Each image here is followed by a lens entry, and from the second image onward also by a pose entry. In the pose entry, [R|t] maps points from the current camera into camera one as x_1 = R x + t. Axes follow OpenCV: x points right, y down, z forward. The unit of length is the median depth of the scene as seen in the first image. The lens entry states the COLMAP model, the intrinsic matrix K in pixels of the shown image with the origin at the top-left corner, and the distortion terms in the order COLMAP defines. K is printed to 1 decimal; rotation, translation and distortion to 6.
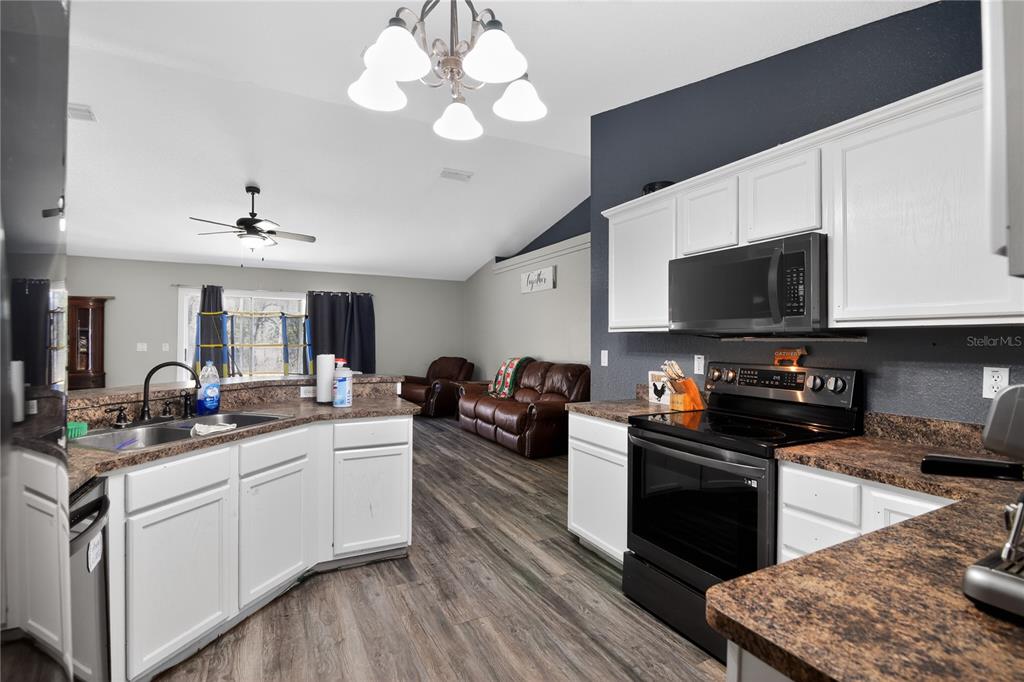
lens RADIAL K [[471.5, 0, 514.3], [0, 471.5, 335.7], [0, 0, 1]] dist [-0.020152, 0.001394]
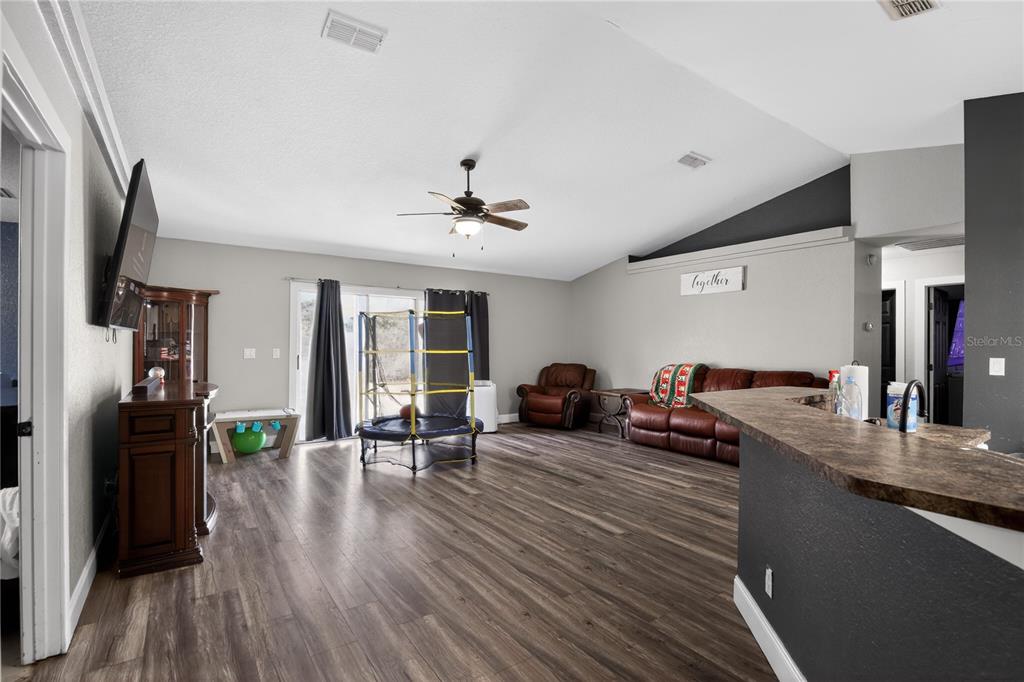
lens RADIAL K [[471.5, 0, 512.2], [0, 471.5, 343.5], [0, 0, 1]] dist [-0.020152, 0.001394]
pose [[0.991925, 0.002888, 0.126793, -0.586979], [-0.003946, 0.999959, 0.008093, -0.000888], [-0.126764, -0.008528, 0.991896, 0.160164]]
